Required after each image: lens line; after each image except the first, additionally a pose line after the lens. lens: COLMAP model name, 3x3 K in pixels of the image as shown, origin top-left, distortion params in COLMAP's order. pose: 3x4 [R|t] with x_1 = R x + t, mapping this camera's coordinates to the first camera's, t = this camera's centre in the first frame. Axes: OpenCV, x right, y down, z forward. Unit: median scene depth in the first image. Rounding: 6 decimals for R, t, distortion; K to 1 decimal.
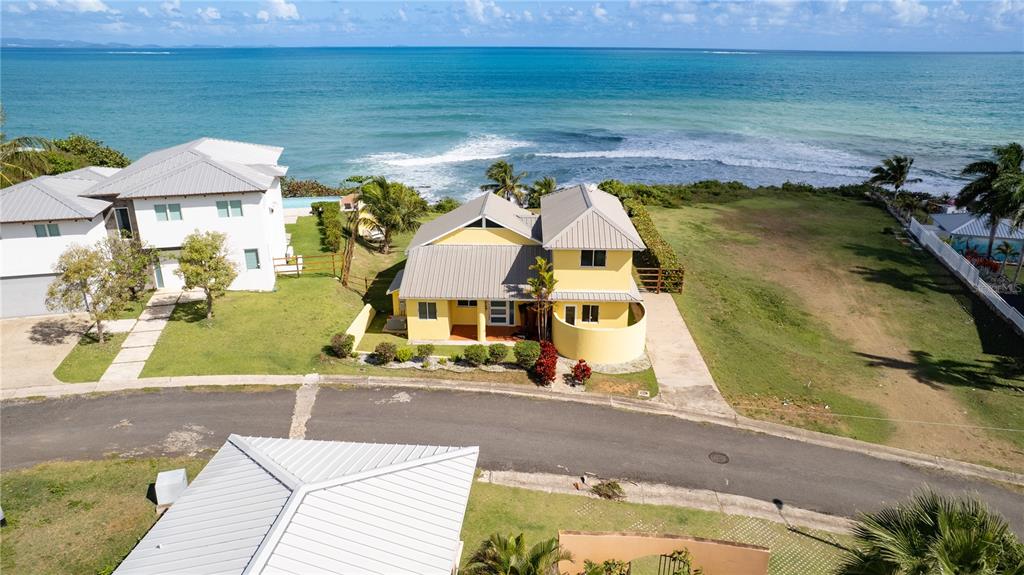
lens RADIAL K [[693.1, 0, 513.4], [0, 693.1, 287.7], [0, 0, 1]] dist [-0.083515, 0.077585]
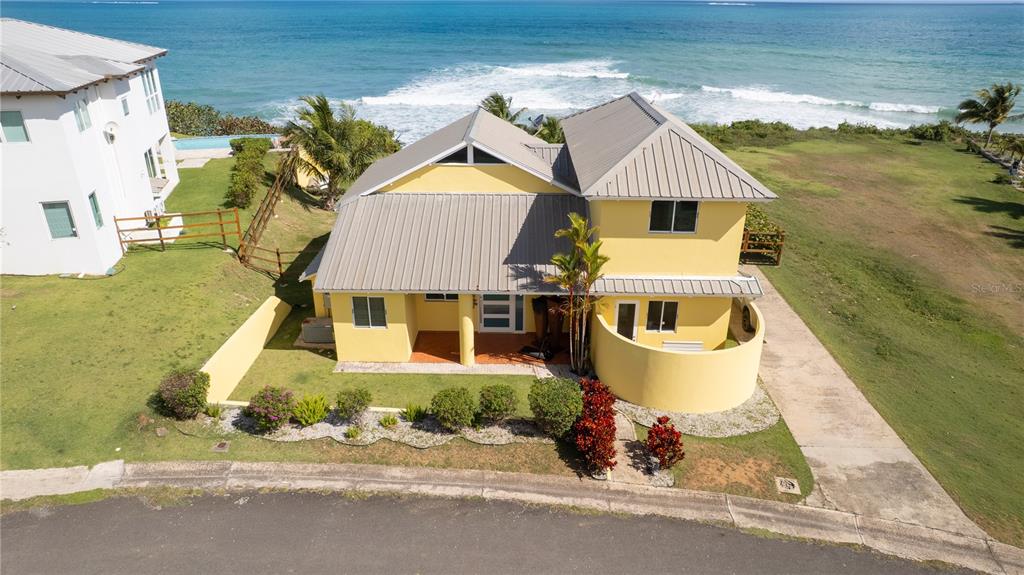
lens RADIAL K [[693.1, 0, 513.4], [0, 693.1, 287.7], [0, 0, 1]] dist [-0.083515, 0.077585]
pose [[0.999927, -0.003899, 0.011477, -0.014990], [0.003190, 0.998121, 0.061197, -0.019897], [-0.011694, -0.061156, 0.998060, 0.452131]]
